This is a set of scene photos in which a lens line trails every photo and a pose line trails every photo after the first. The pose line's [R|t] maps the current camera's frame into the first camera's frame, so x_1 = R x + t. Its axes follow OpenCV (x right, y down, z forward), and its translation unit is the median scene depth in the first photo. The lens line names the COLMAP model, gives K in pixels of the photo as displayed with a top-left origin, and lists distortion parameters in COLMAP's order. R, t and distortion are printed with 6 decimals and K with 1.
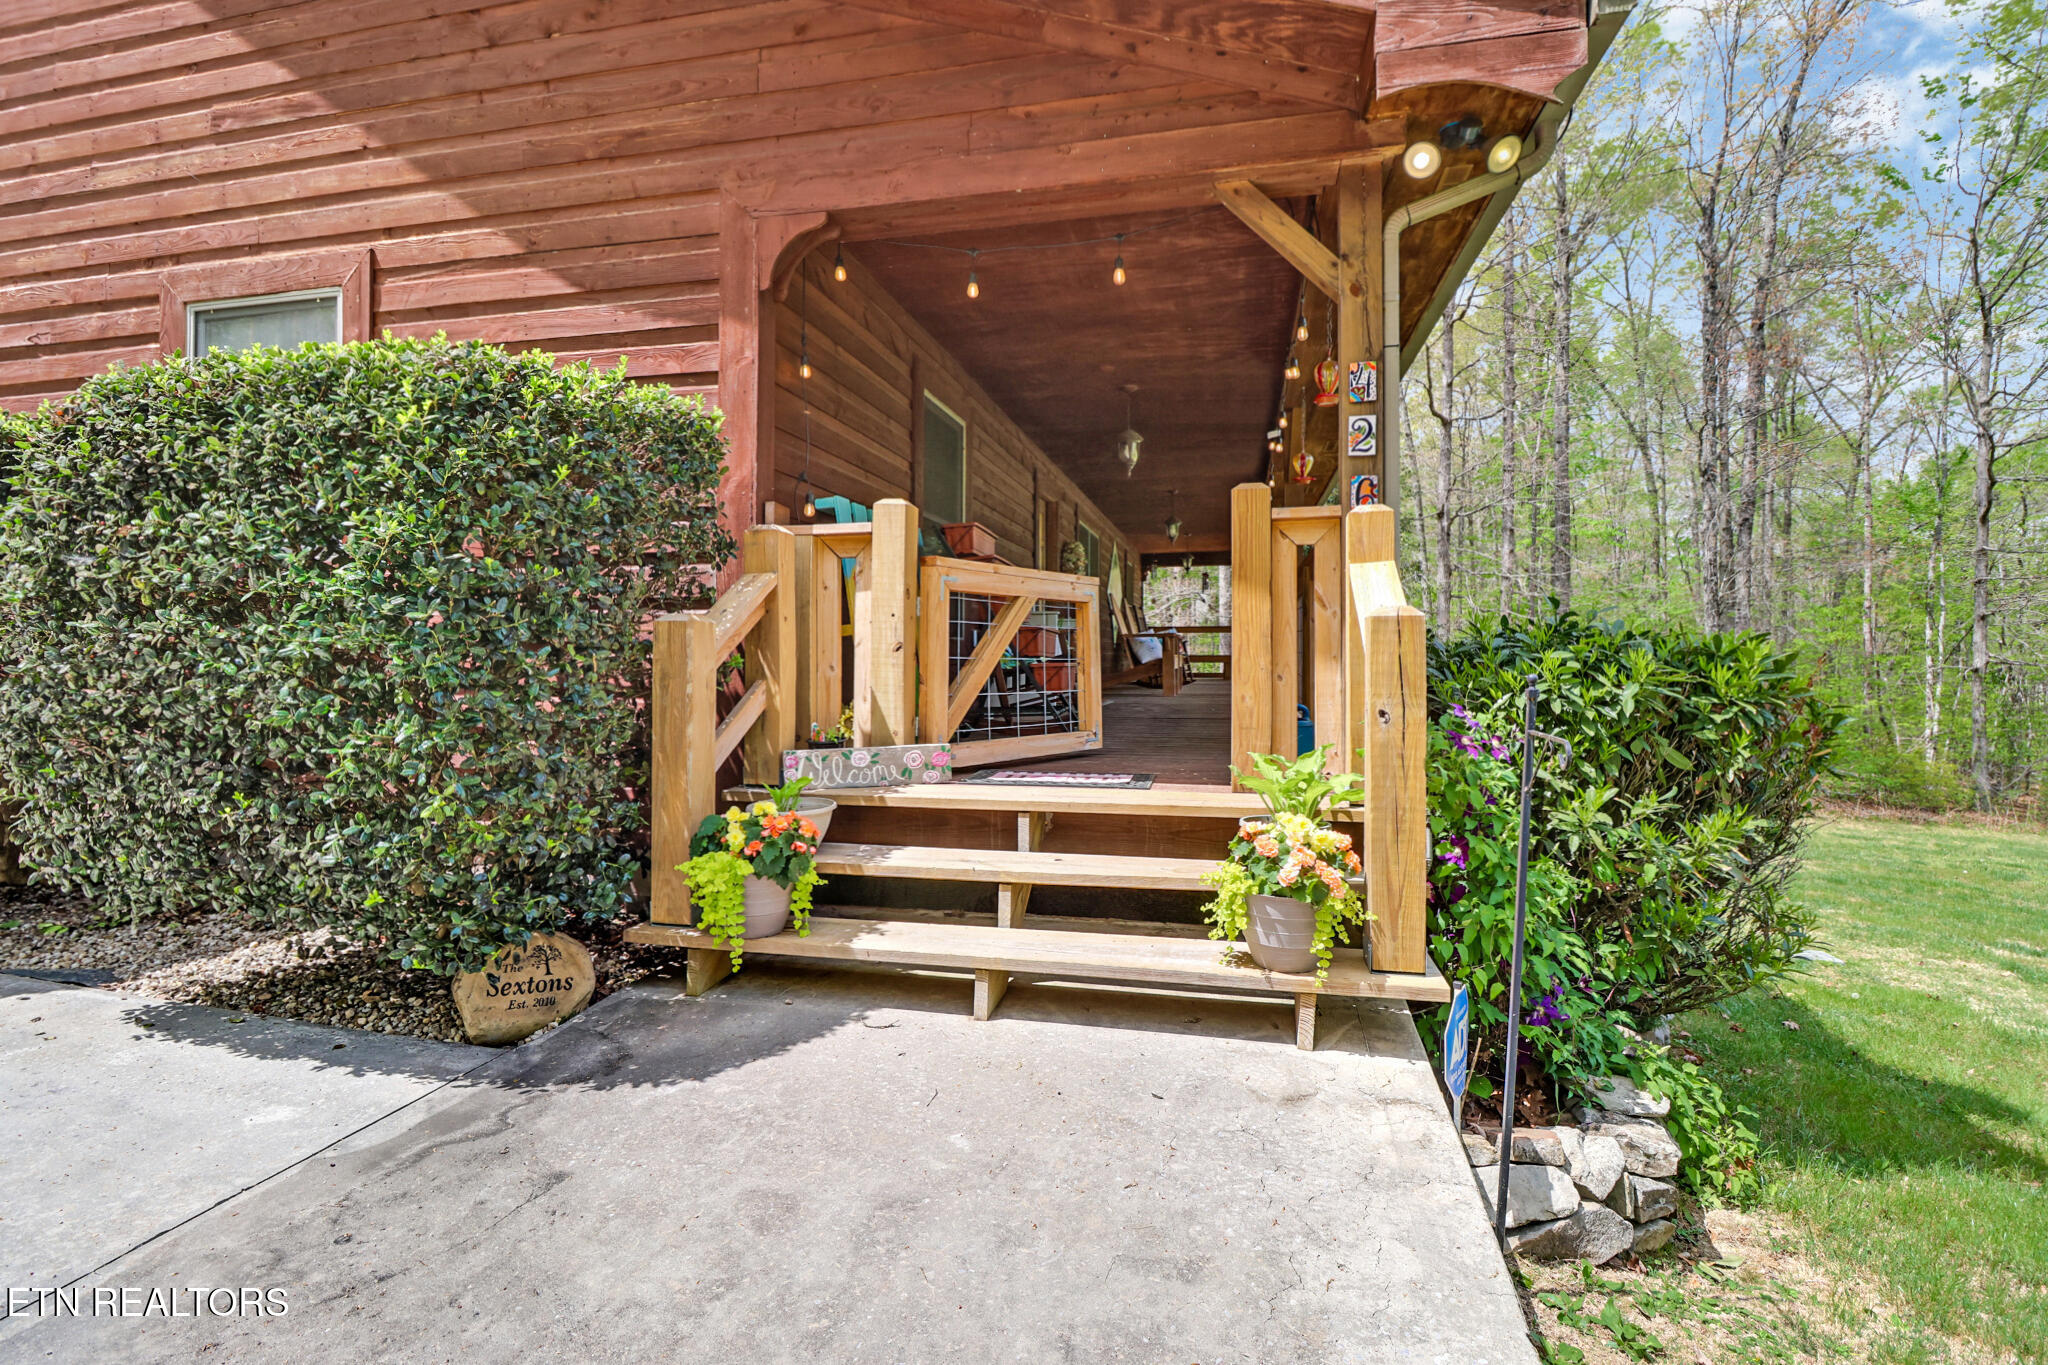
lens RADIAL K [[977.0, 0, 1037.2], [0, 977.0, 661.4], [0, 0, 1]] dist [0.014802, -0.012214]
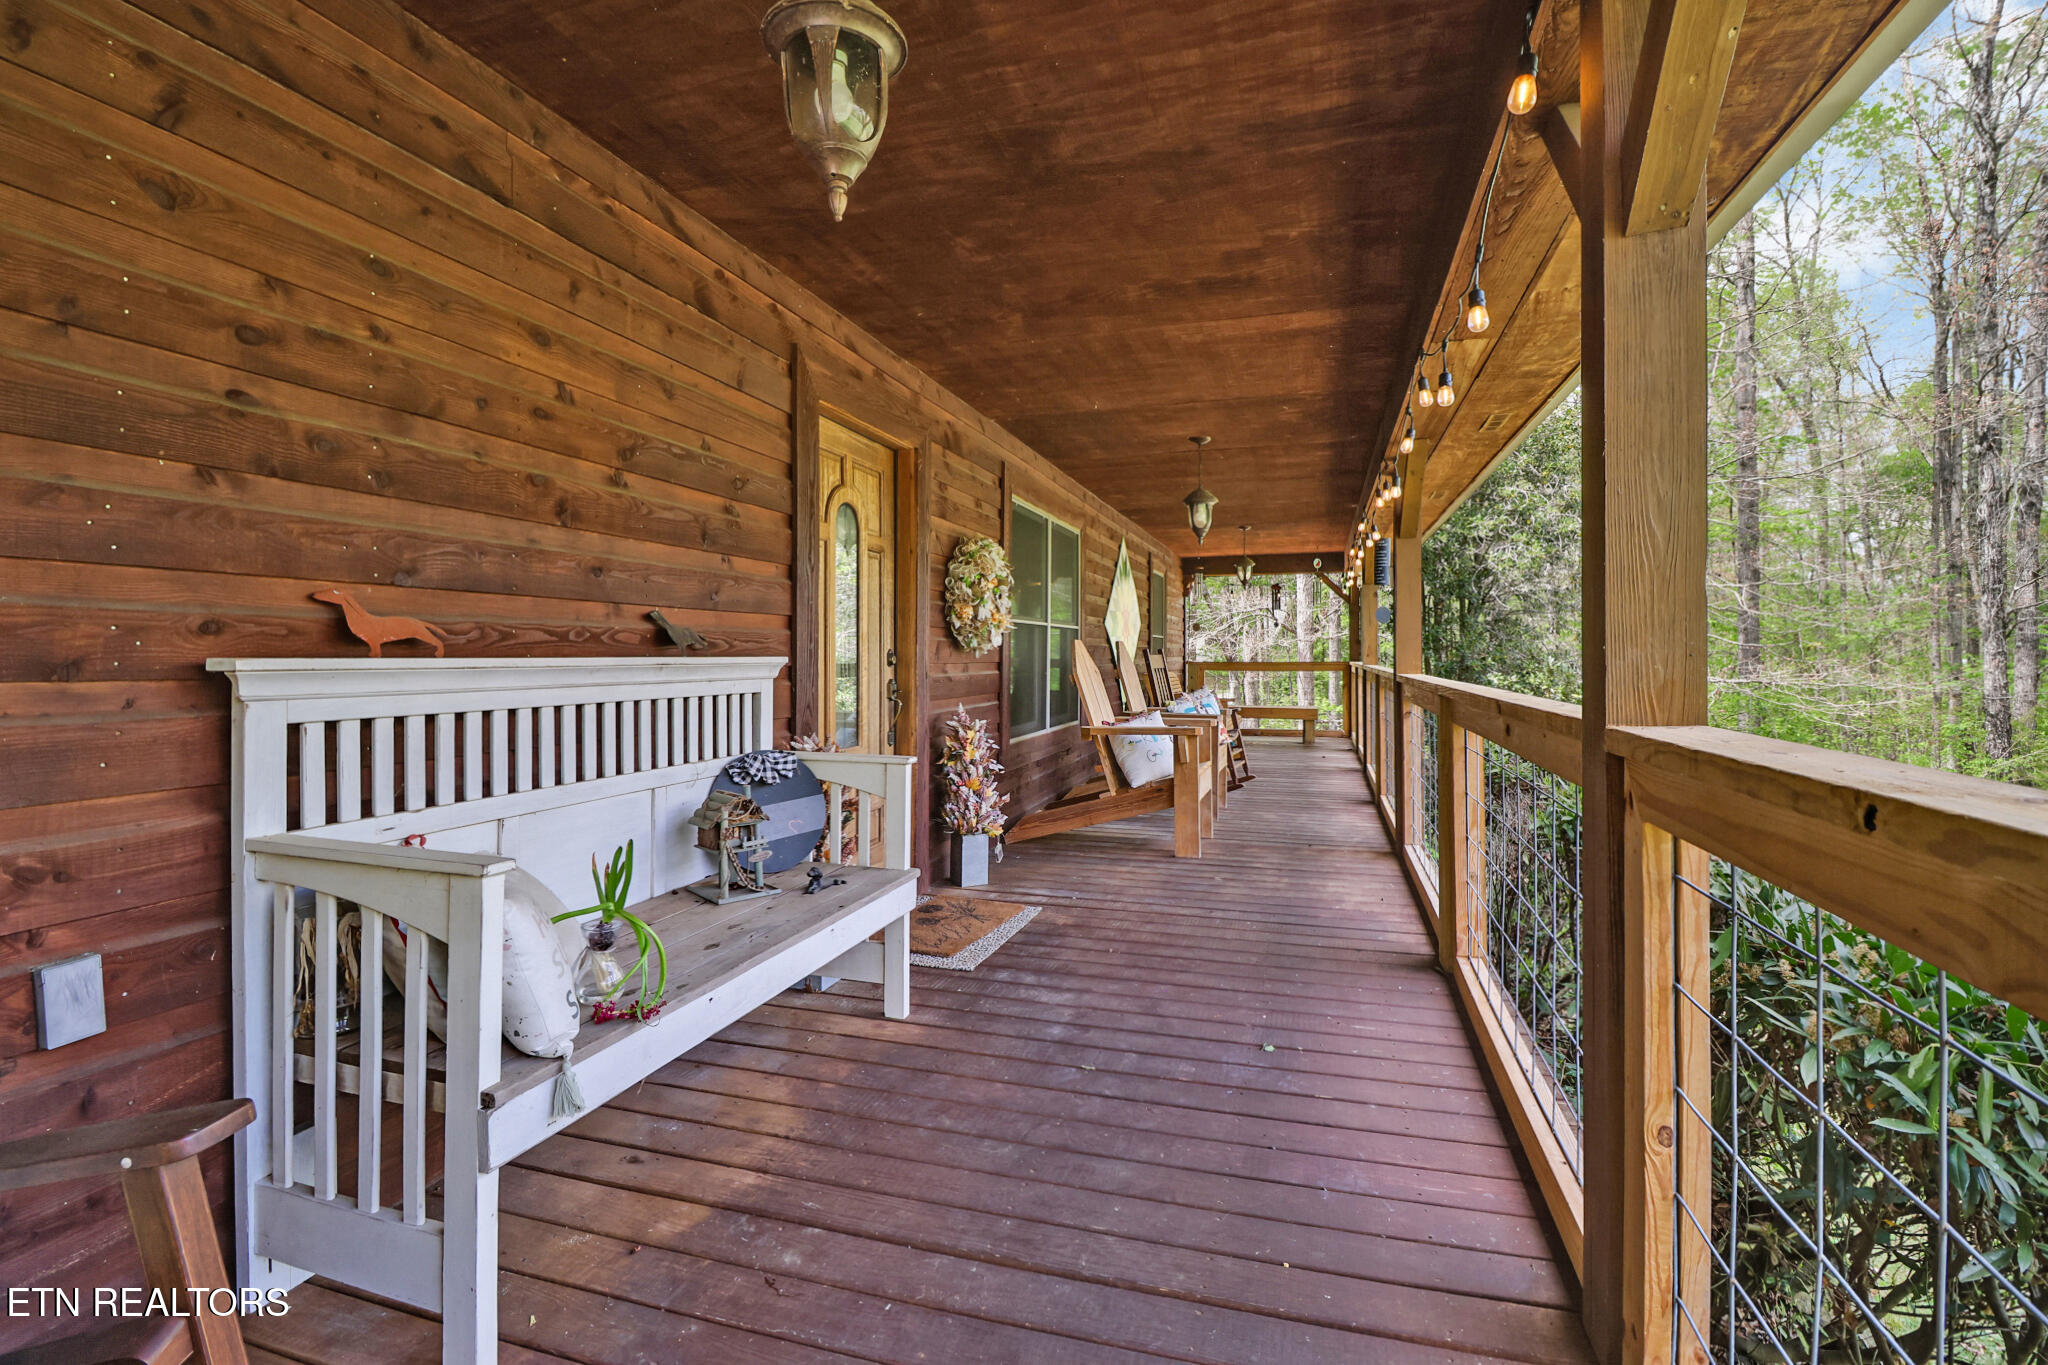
lens RADIAL K [[977.0, 0, 1037.2], [0, 977.0, 661.4], [0, 0, 1]] dist [0.014802, -0.012214]
pose [[0.997021, -0.002558, -0.077089, 0.055997], [0.002331, 0.999993, -0.003041, -0.033737], [0.077096, 0.002852, 0.997020, 0.291475]]
